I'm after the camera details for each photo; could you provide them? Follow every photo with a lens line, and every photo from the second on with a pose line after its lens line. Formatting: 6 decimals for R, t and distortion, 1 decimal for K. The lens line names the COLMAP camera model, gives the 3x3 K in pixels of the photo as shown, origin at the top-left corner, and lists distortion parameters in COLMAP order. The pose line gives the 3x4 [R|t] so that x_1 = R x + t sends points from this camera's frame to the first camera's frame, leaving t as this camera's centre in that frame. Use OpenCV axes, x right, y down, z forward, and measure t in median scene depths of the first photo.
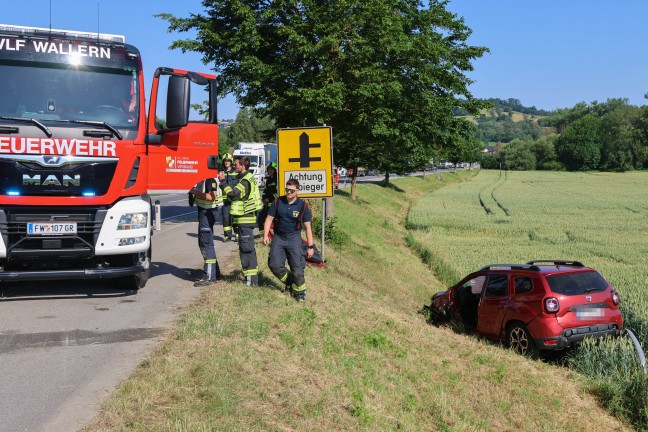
lens RADIAL K [[741.0, 0, 308.2], [0, 741.0, 217.0], [0, 0, 1]] dist [-0.012893, -0.013382]
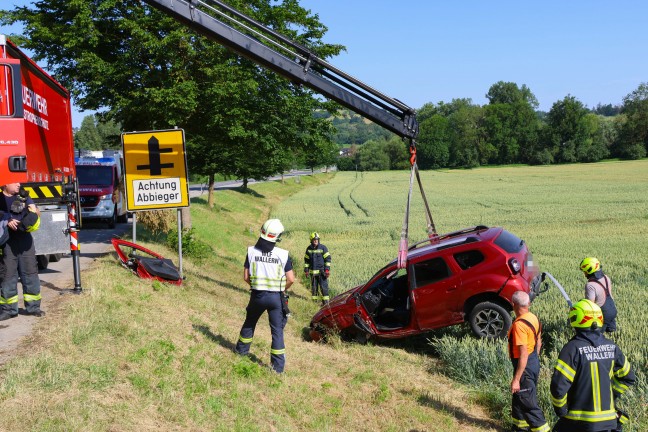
lens RADIAL K [[752.0, 0, 323.7], [0, 752.0, 208.5], [0, 0, 1]] dist [0.022115, 0.019696]
pose [[0.977162, -0.045828, 0.207493, 0.001972], [0.049865, 0.998654, -0.014263, -0.002160], [-0.206560, 0.024284, 0.978133, 0.044037]]
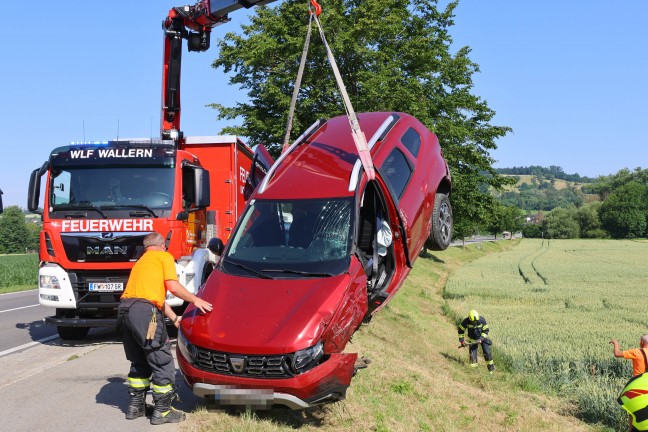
lens RADIAL K [[752.0, 0, 323.7], [0, 752.0, 208.5], [0, 0, 1]] dist [0.022115, 0.019696]
pose [[0.999414, -0.013490, -0.031453, 0.003858], [0.010064, 0.994244, -0.106664, 0.004088], [0.032711, 0.106285, 0.993797, -0.091306]]
